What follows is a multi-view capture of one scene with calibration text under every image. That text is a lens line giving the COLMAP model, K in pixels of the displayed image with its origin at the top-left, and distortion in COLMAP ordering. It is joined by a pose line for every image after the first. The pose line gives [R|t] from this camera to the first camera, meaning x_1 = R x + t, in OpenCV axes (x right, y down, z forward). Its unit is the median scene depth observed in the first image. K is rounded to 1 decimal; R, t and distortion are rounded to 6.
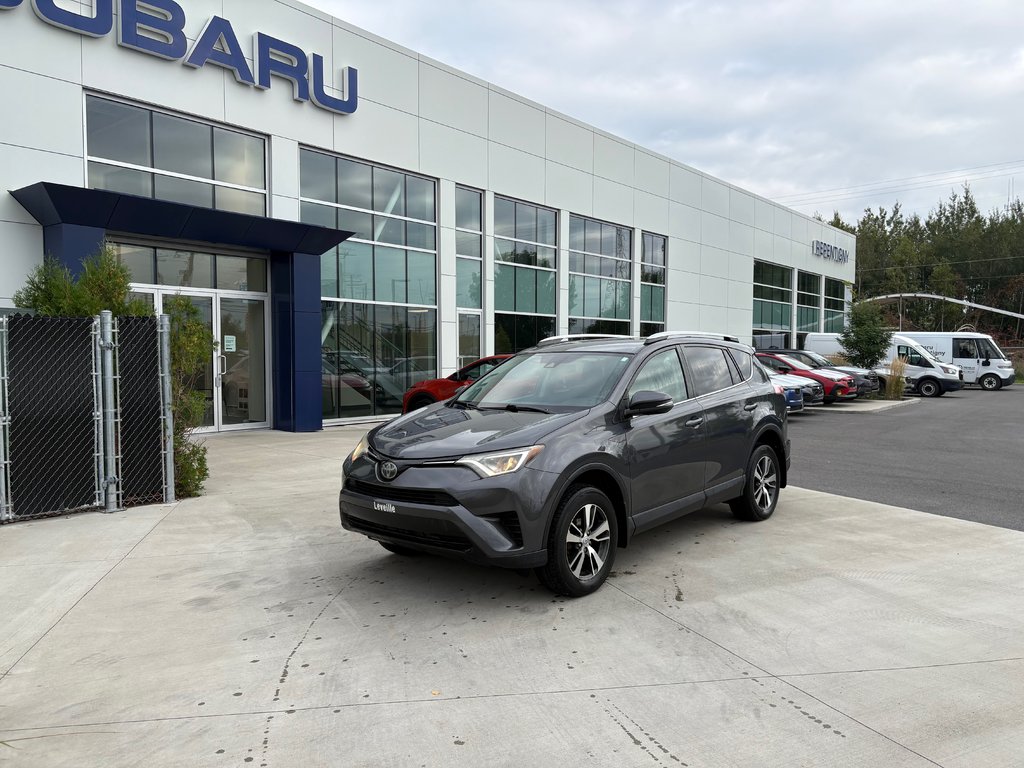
lens RADIAL K [[771.5, 0, 509.1], [0, 771.5, 388.5], [0, 0, 1]] dist [0.051769, -0.056528]
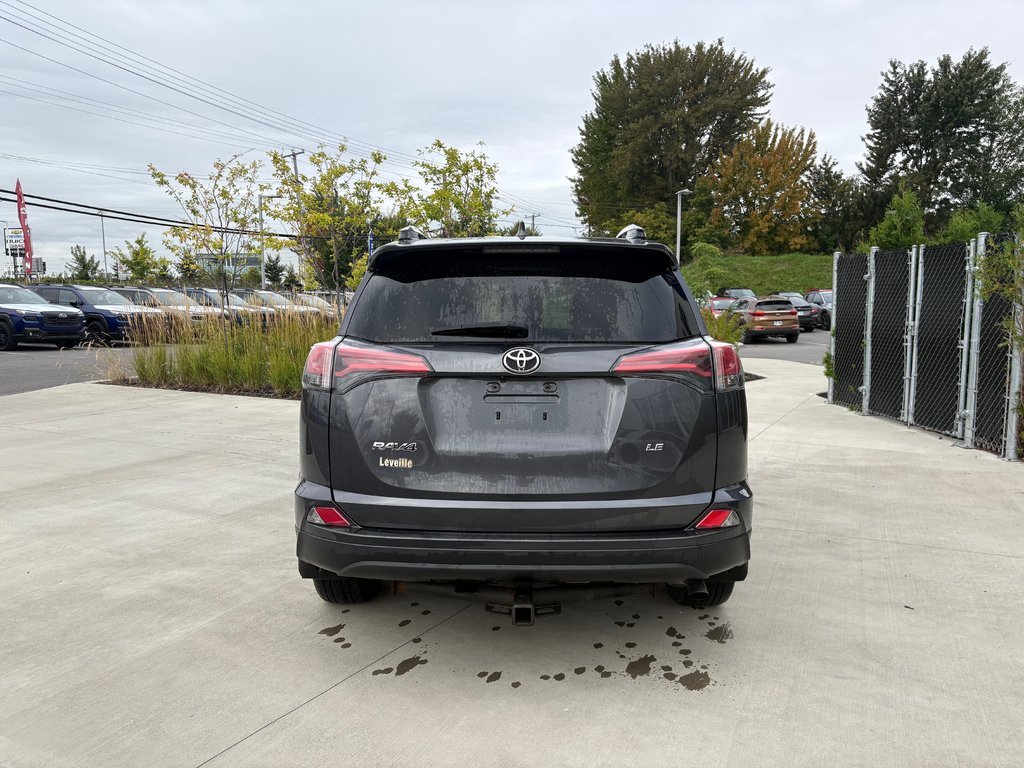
lens RADIAL K [[771.5, 0, 509.1], [0, 771.5, 388.5], [0, 0, 1]] dist [0.051769, -0.056528]
pose [[-0.758859, 0.079523, -0.646381, 0.356704], [-0.020296, 0.989147, 0.145521, -0.027031], [0.650938, 0.123549, -0.749009, 0.917348]]
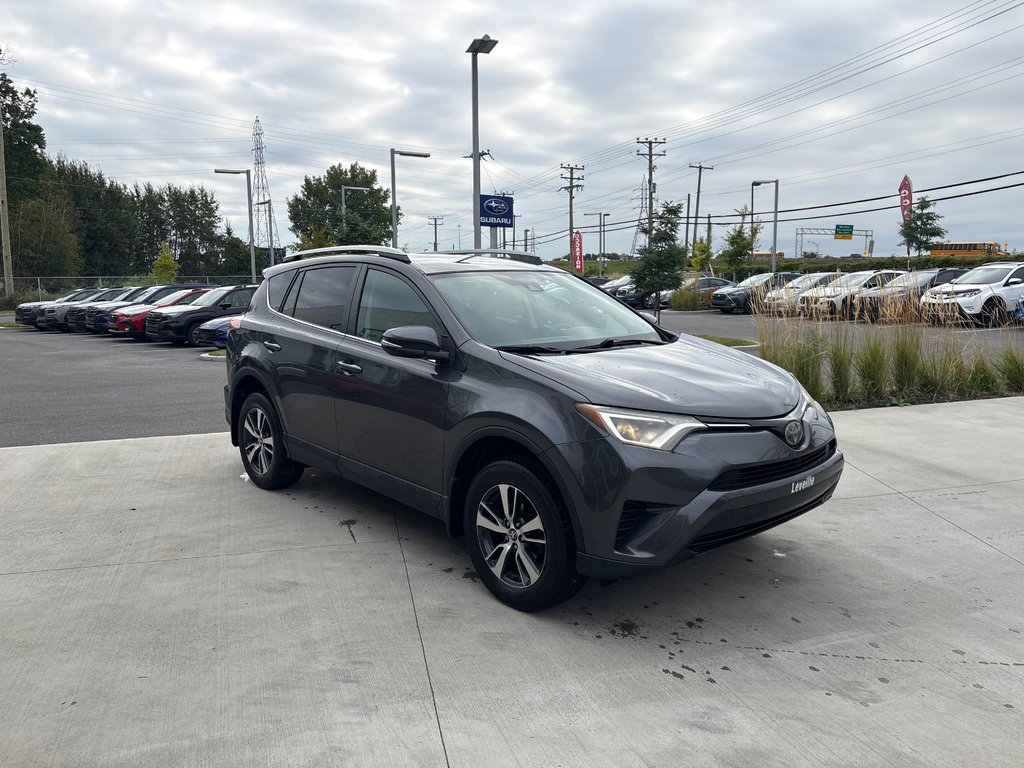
lens RADIAL K [[771.5, 0, 509.1], [0, 771.5, 388.5], [0, 0, 1]] dist [0.051769, -0.056528]
pose [[0.111264, -0.132216, 0.984957, -0.384430], [0.051669, 0.990540, 0.127128, -0.015219], [-0.992447, 0.036747, 0.117043, 0.518446]]
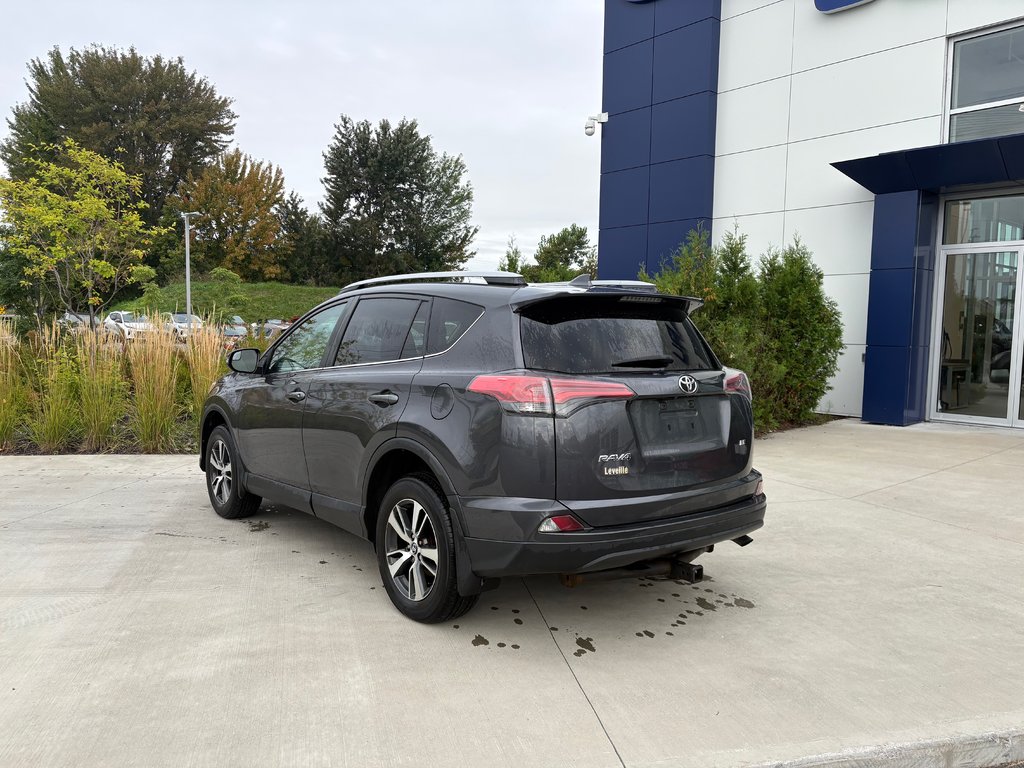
lens RADIAL K [[771.5, 0, 509.1], [0, 771.5, 388.5], [0, 0, 1]] dist [0.051769, -0.056528]
pose [[-0.171546, 0.074898, -0.982325, 0.523781], [-0.055655, 0.994777, 0.085566, -0.022640], [0.983603, 0.069349, -0.166481, 0.724786]]
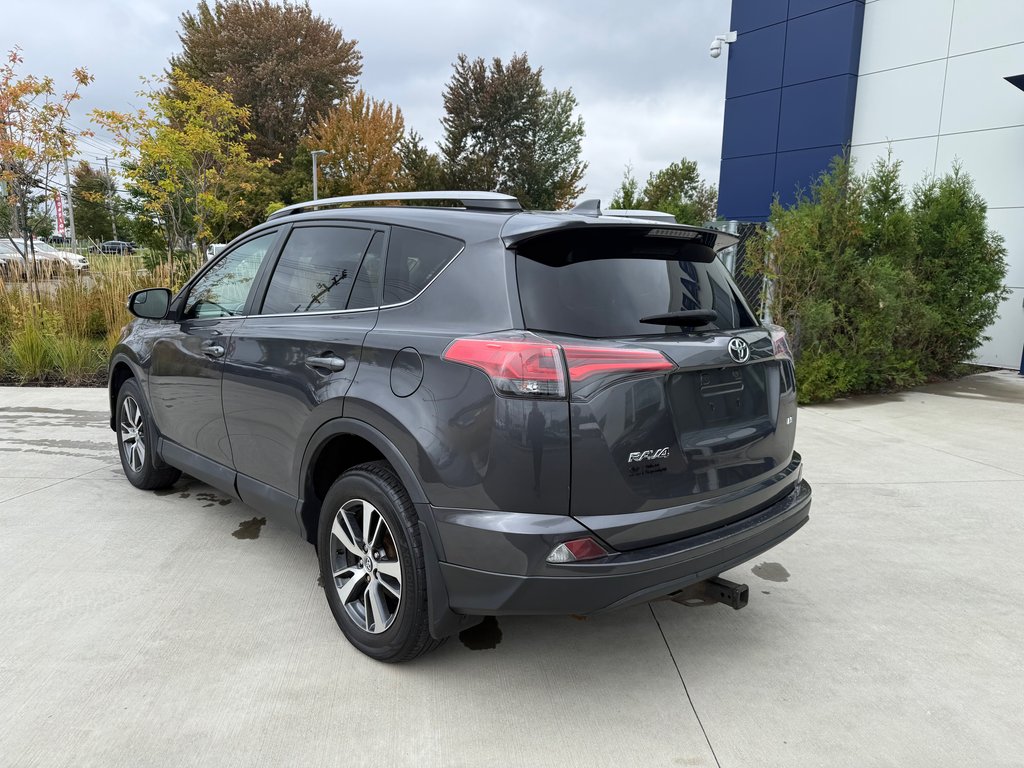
lens RADIAL K [[716.2, 0, 506.8], [0, 716.2, 381.7], [0, 0, 1]] dist [0.061393, -0.090757]
pose [[-0.313689, 0.151694, -0.937330, 0.424926], [-0.062167, 0.981757, 0.179689, -0.025035], [0.947488, 0.114637, -0.298536, 0.698972]]
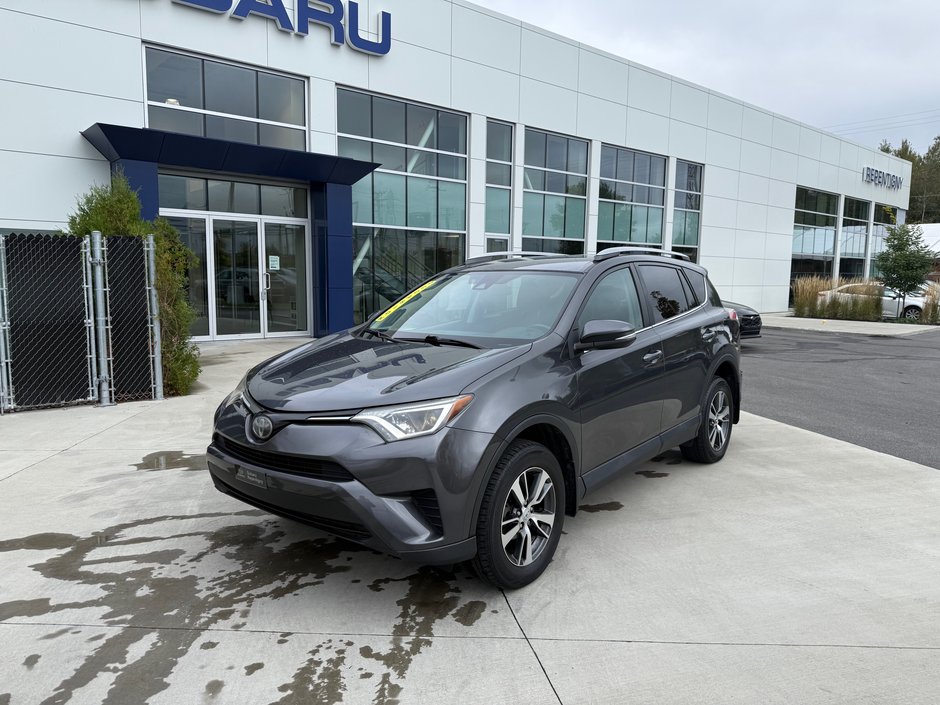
lens RADIAL K [[657.4, 0, 465.2], [0, 657.4, 350.4], [0, 0, 1]] dist [0.061393, -0.090757]
pose [[0.982908, 0.031417, -0.181397, 0.133773], [-0.018905, 0.997347, 0.070296, -0.002806], [0.183124, -0.065666, 0.980894, 0.090456]]
